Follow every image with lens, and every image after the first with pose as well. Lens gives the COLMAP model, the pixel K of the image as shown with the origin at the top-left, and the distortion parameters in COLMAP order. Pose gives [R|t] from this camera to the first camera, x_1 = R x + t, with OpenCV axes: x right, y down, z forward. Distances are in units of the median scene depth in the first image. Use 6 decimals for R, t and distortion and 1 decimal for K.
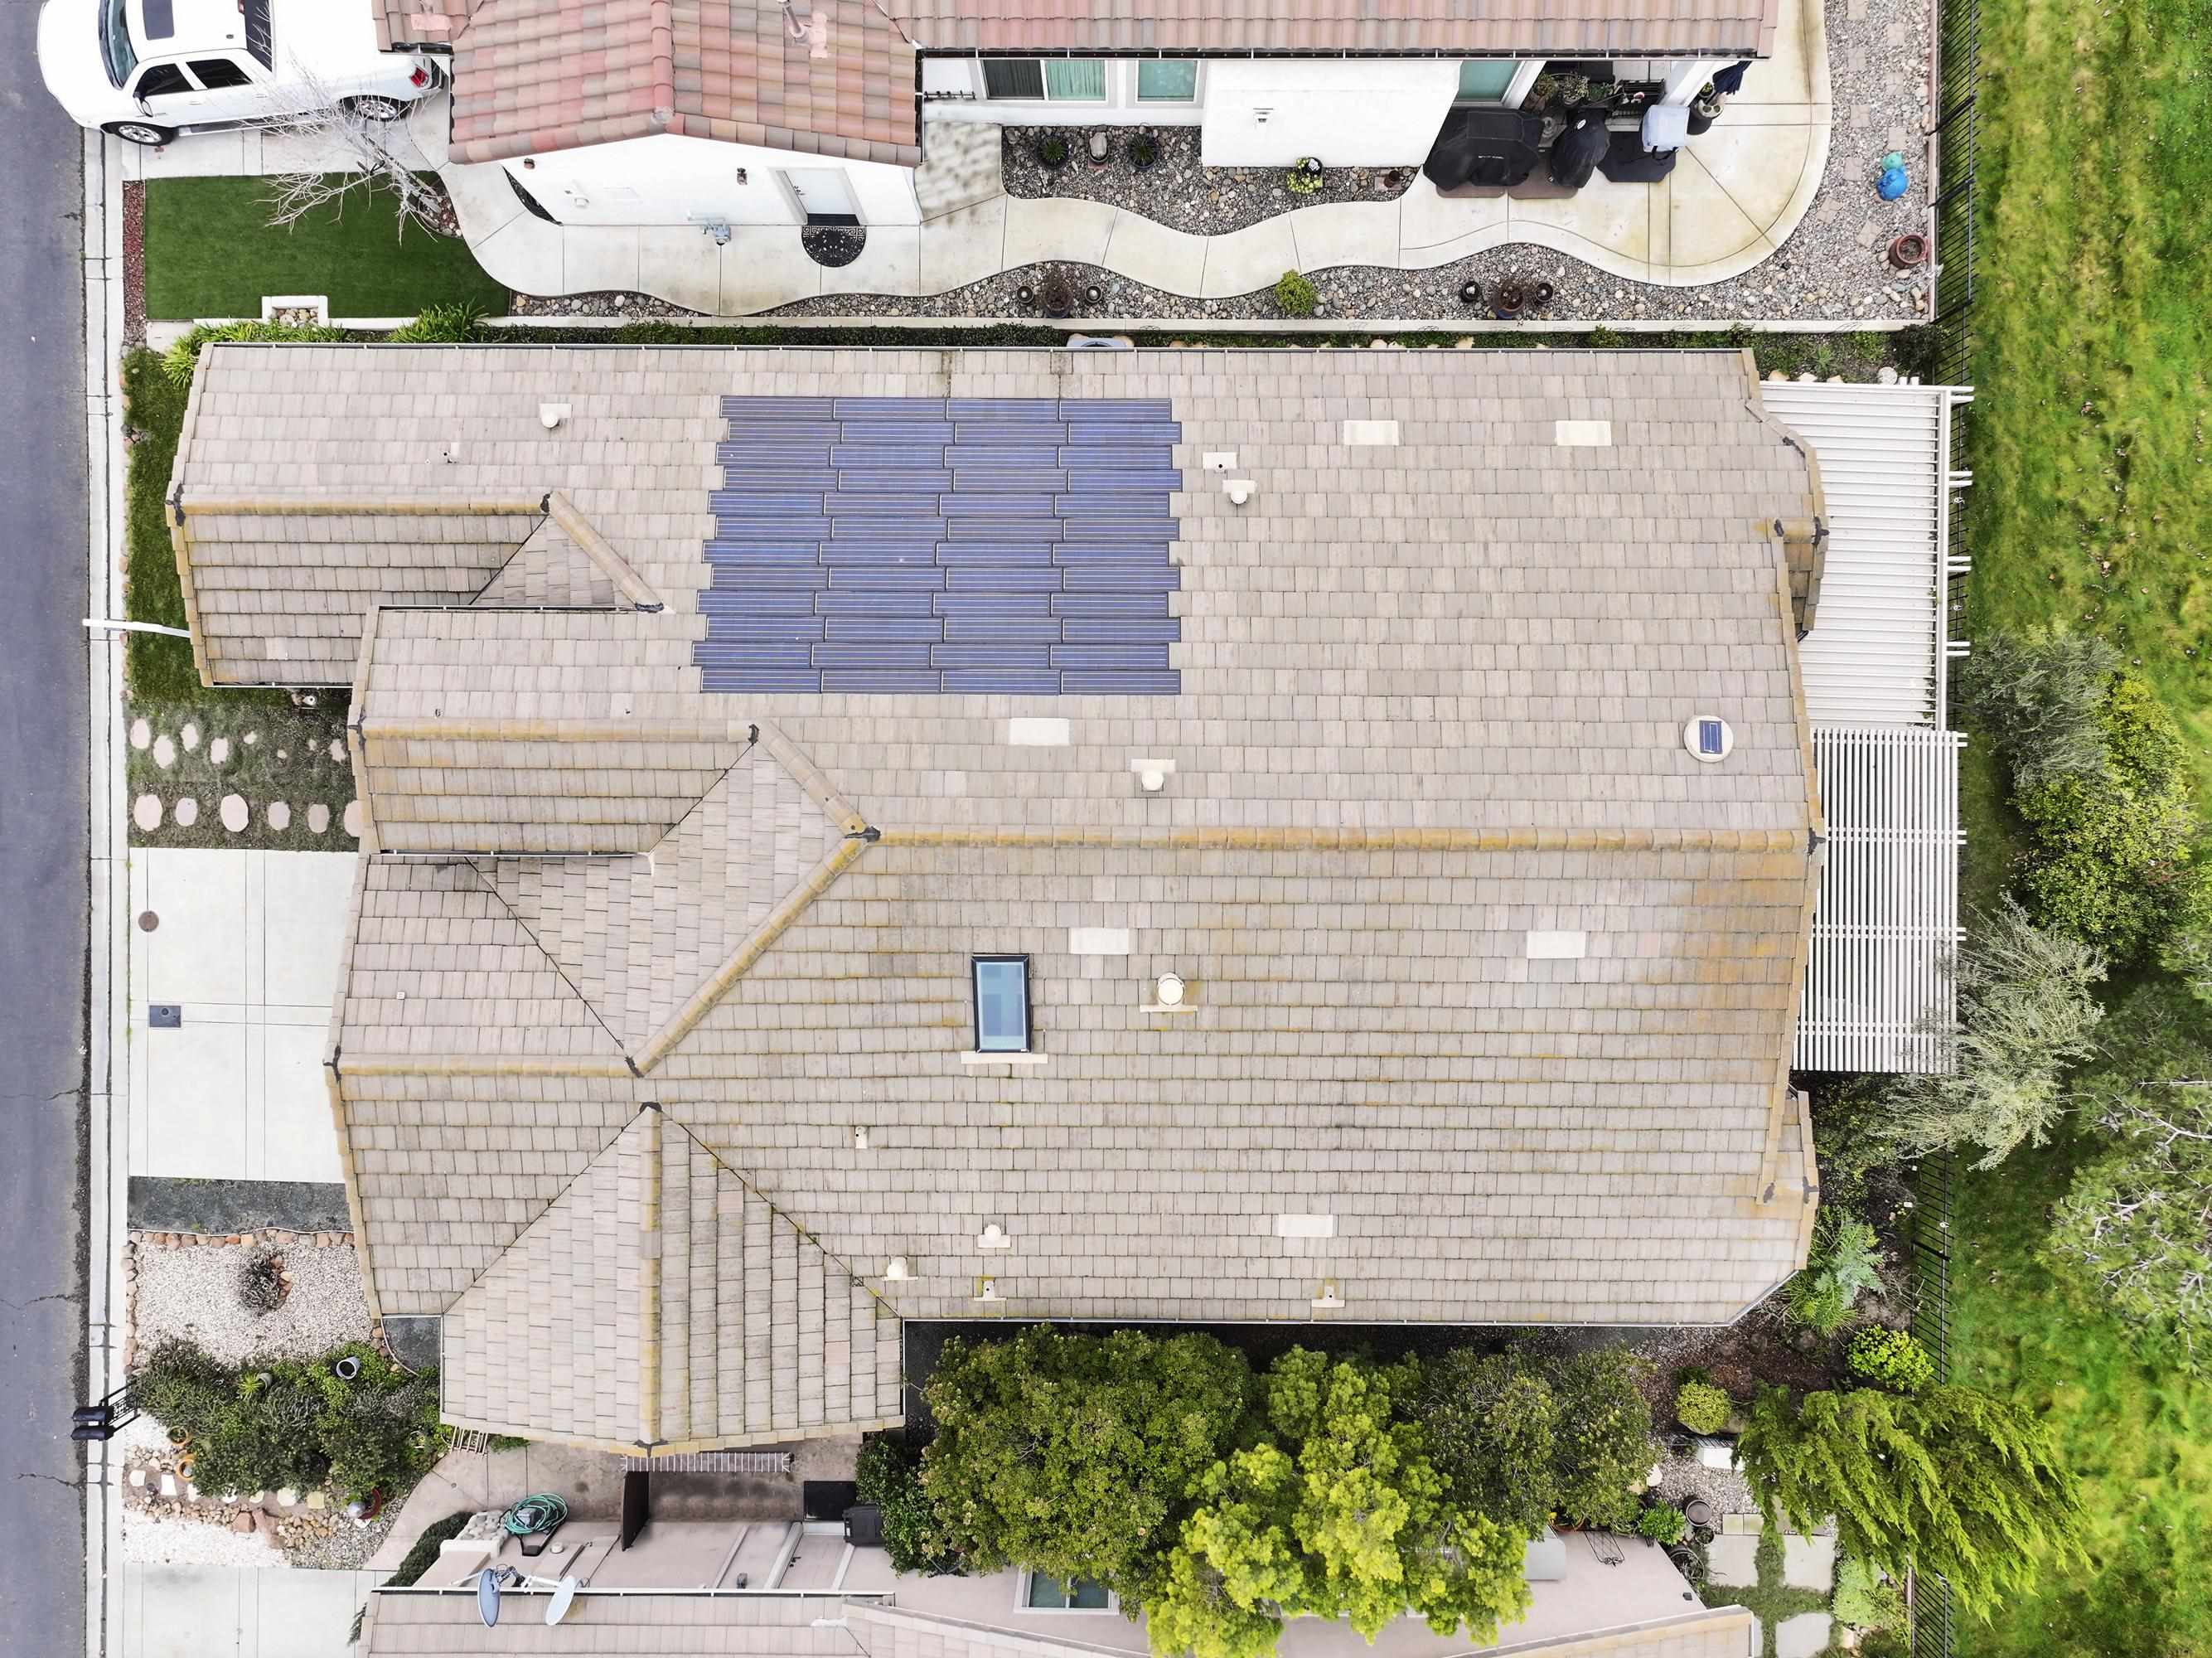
lens RADIAL K [[1564.7, 0, 1109.1], [0, 1564.7, 826.7], [0, 0, 1]] dist [-0.005139, 0.022438]
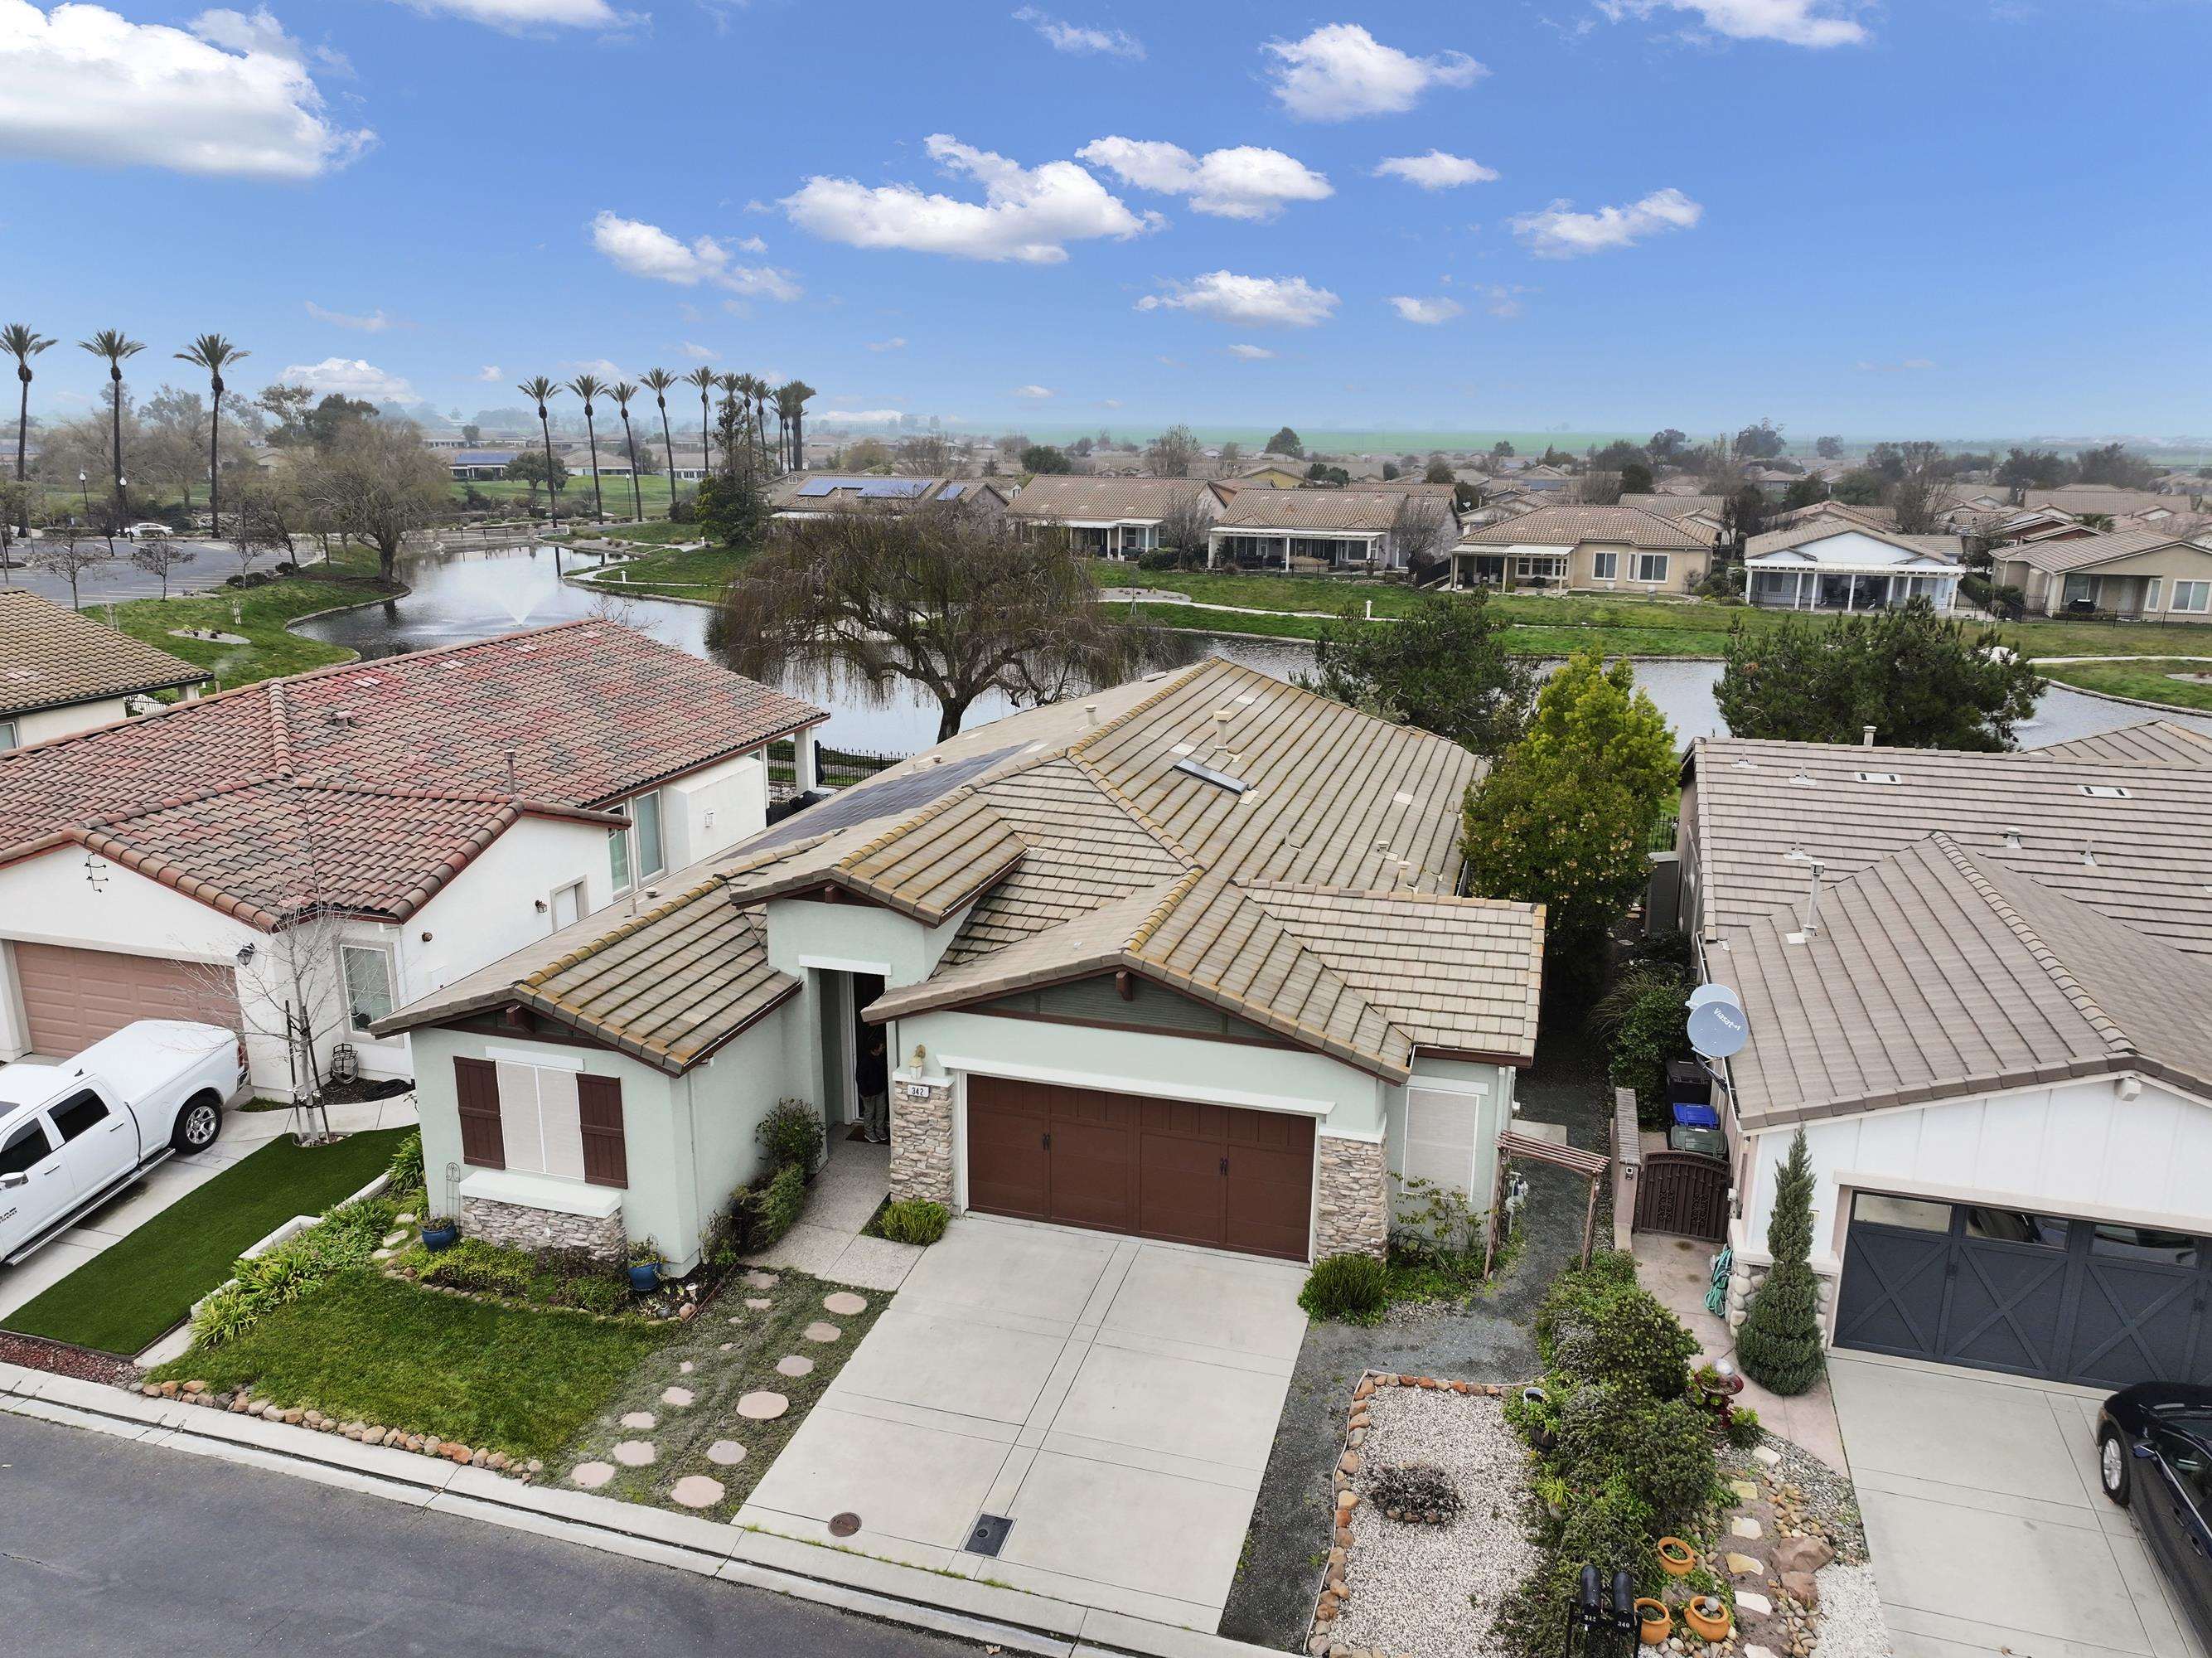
lens RADIAL K [[1564.7, 0, 1110.0], [0, 1564.7, 826.1], [0, 0, 1]] dist [-0.005139, 0.022438]
pose [[0.277563, -0.228853, 0.933052, -1.139476], [0.960705, 0.068392, -0.269015, 0.327878], [-0.002248, 0.971056, 0.238843, 0.561376]]
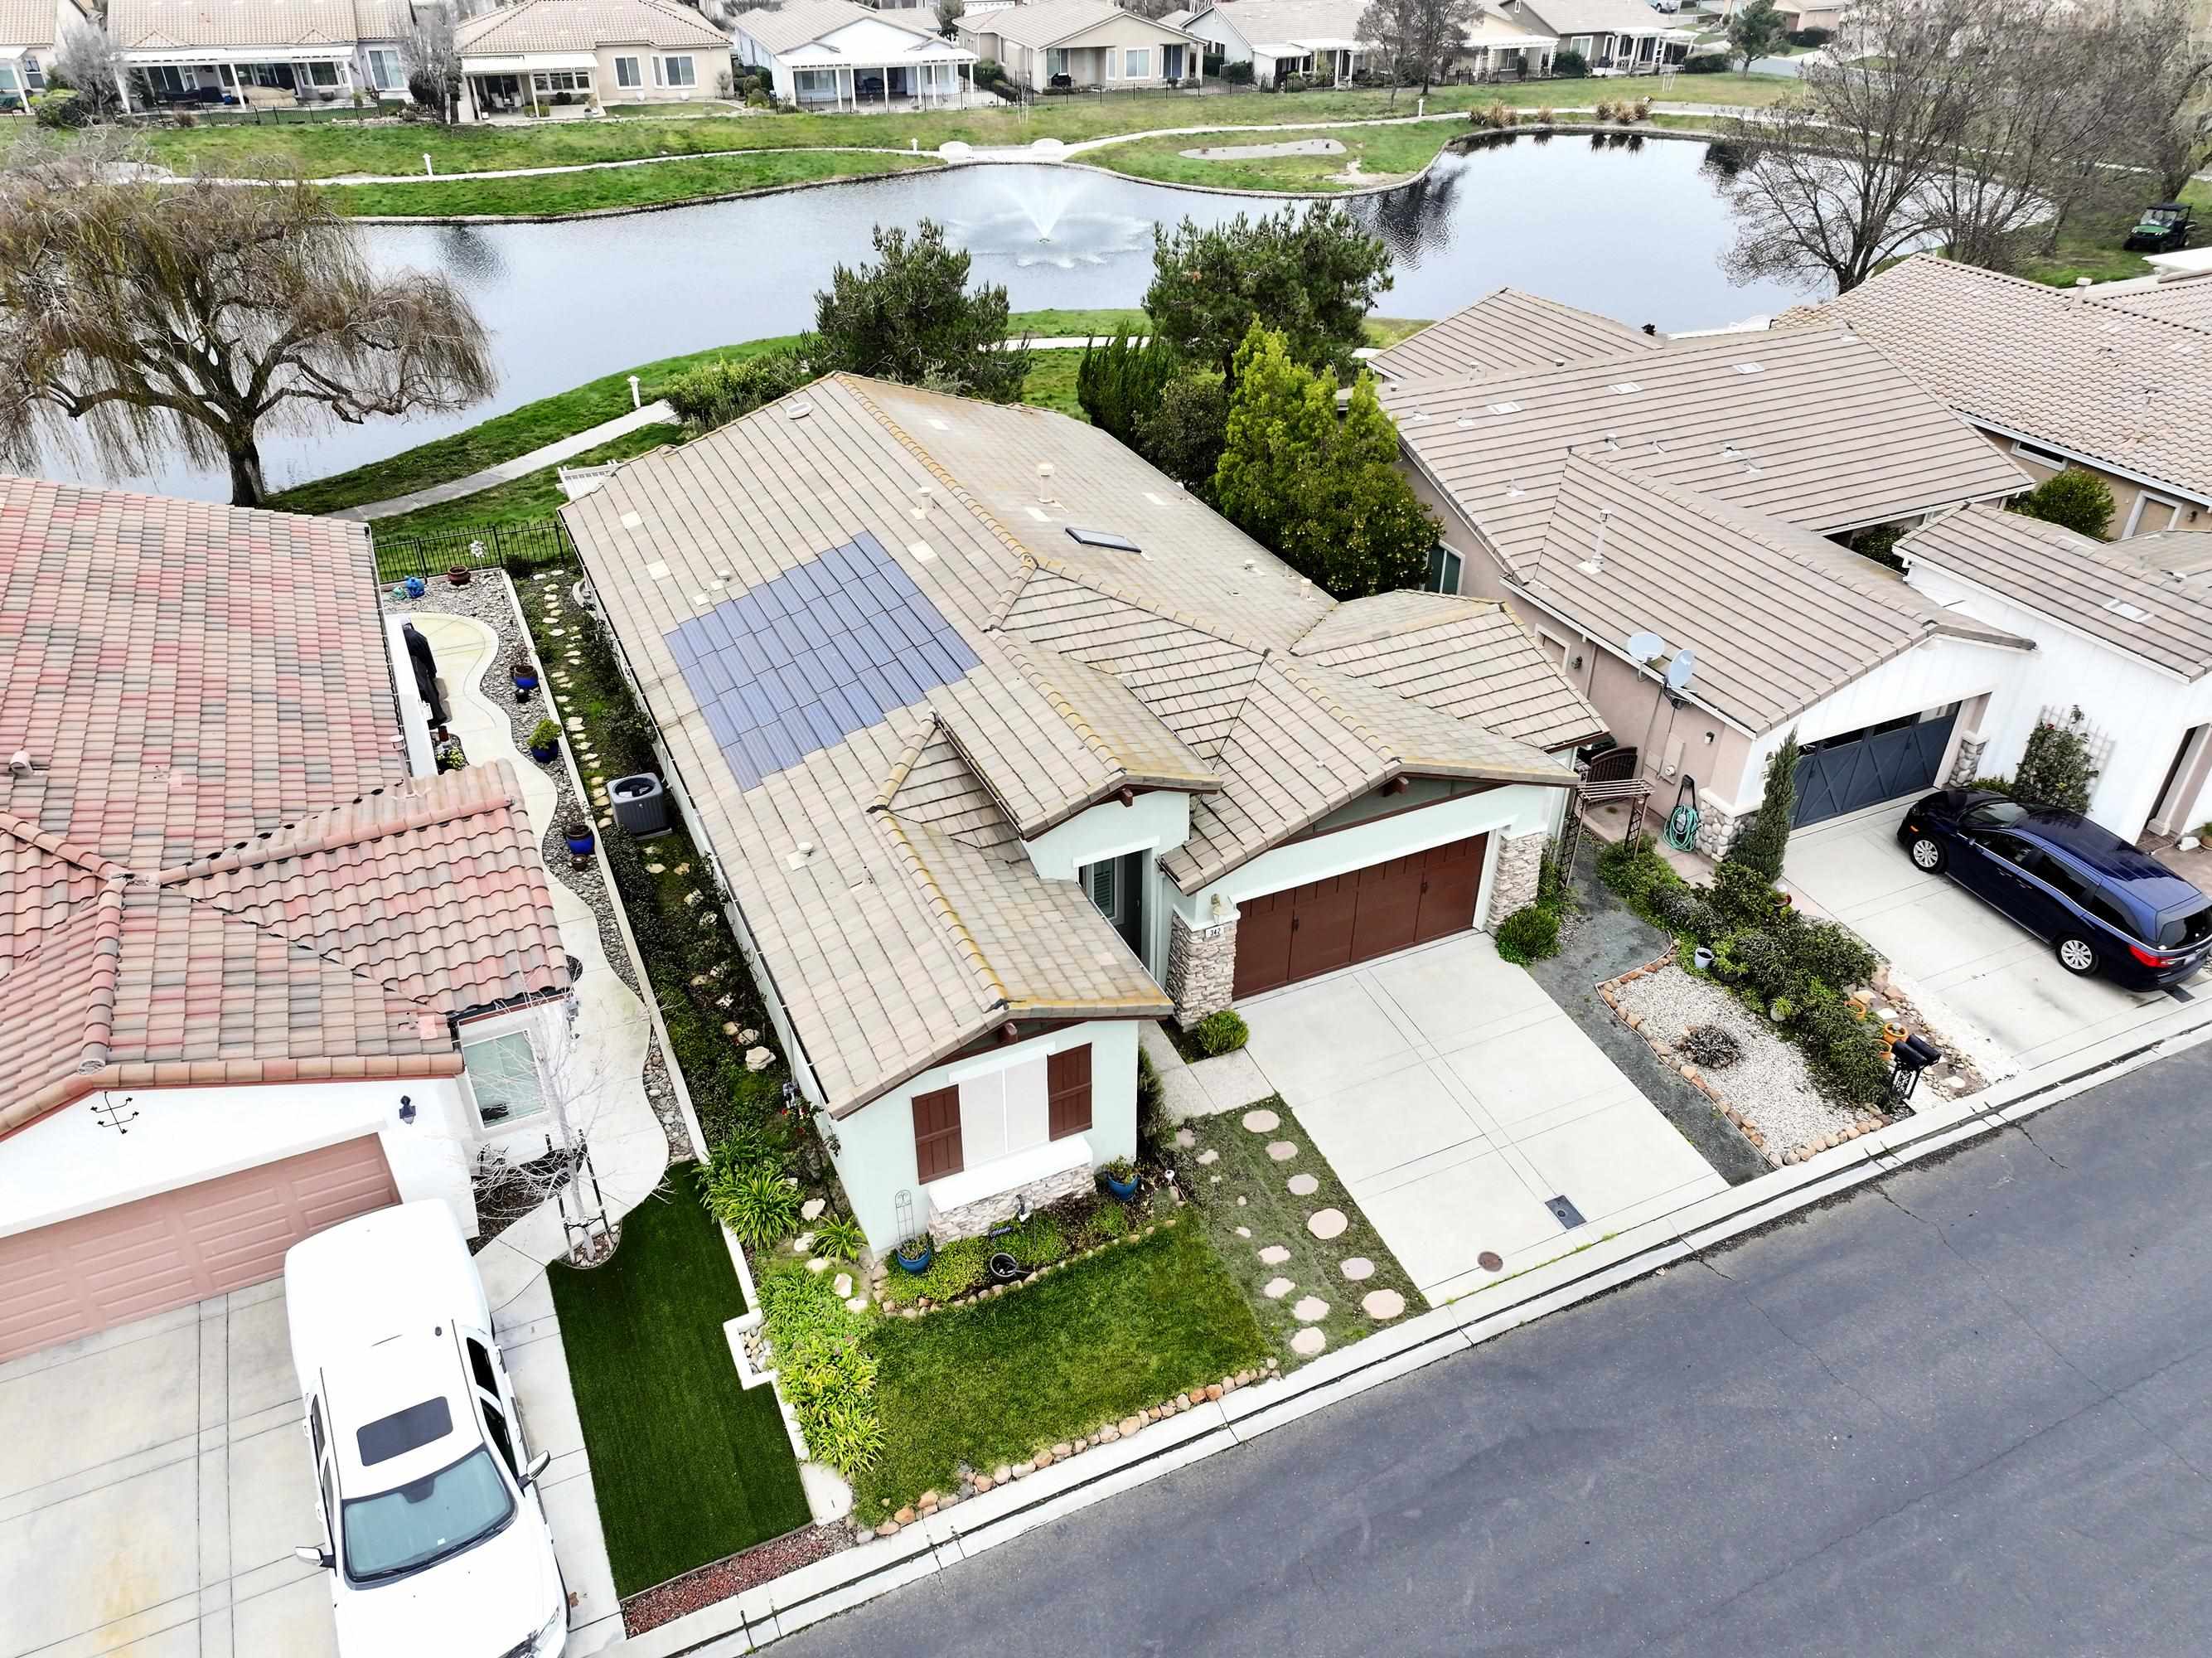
lens RADIAL K [[1564.7, 0, 1119.1], [0, 1564.7, 822.7], [0, 0, 1]] dist [-0.005139, 0.022438]
pose [[-0.434912, -0.486211, 0.757925, -1.068770], [0.900465, -0.238302, 0.363833, -0.382715], [0.003716, 0.840721, 0.541456, 0.332230]]
